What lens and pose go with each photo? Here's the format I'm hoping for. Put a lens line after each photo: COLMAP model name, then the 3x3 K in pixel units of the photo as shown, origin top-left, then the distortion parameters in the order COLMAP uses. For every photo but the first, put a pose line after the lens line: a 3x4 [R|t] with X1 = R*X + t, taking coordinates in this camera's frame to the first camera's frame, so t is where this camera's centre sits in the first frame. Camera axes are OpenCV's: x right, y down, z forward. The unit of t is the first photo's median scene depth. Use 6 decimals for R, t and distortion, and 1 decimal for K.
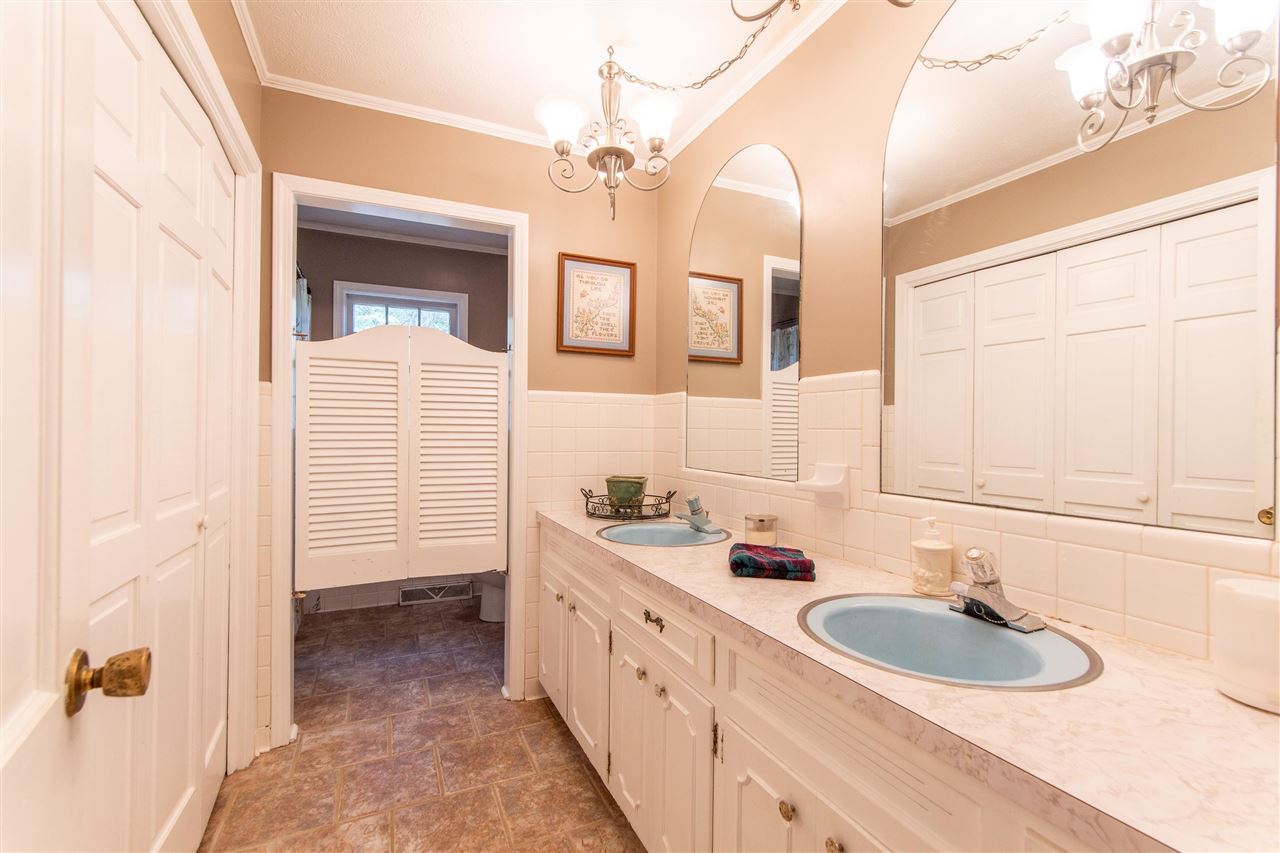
lens RADIAL K [[558.6, 0, 636.1], [0, 558.6, 427.7], [0, 0, 1]] dist [0.000595, 0.000590]
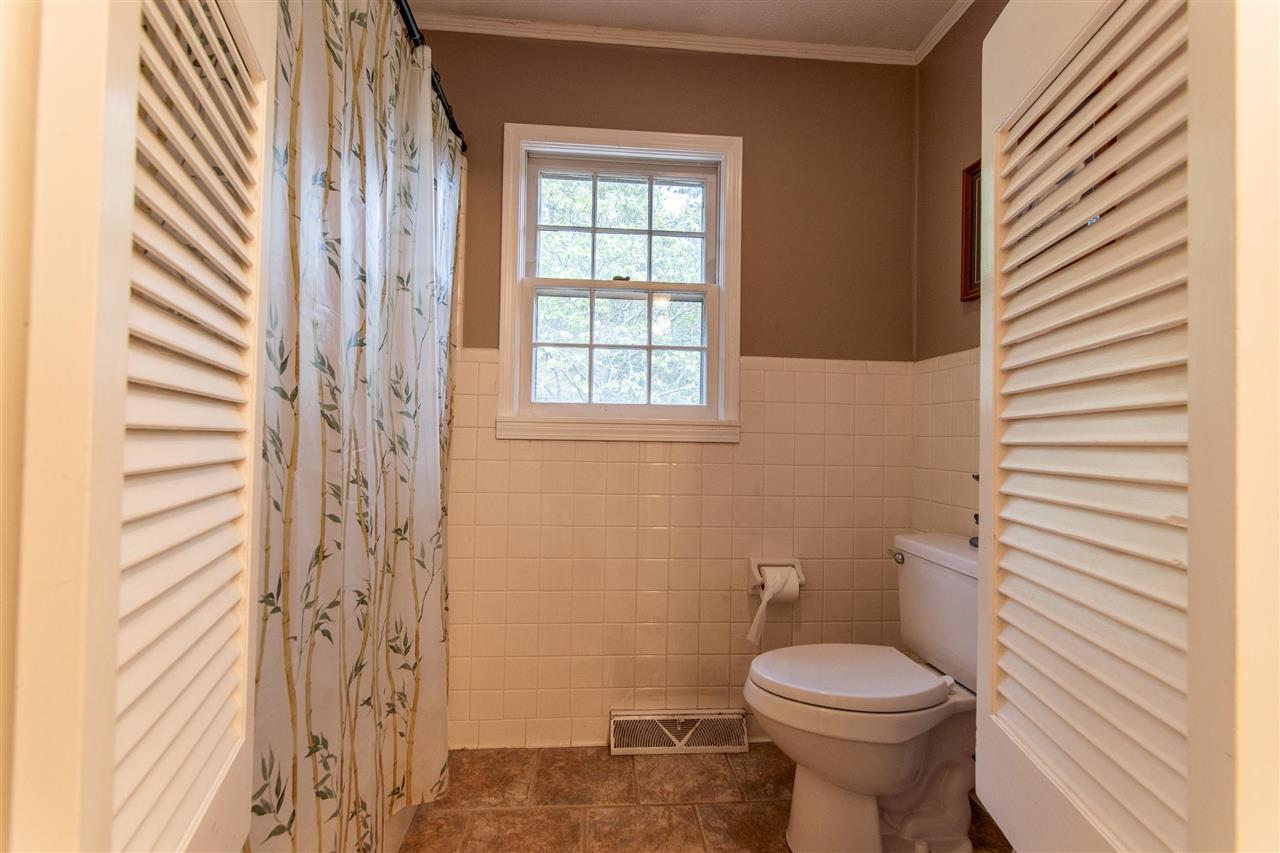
lens RADIAL K [[558.6, 0, 639.4], [0, 558.6, 433.2], [0, 0, 1]] dist [0.000595, 0.000590]
pose [[0.943374, 0.008026, -0.331635, -0.234448], [-0.012290, 0.999867, -0.010763, 0.036613], [0.331504, 0.014229, 0.943347, 0.531237]]
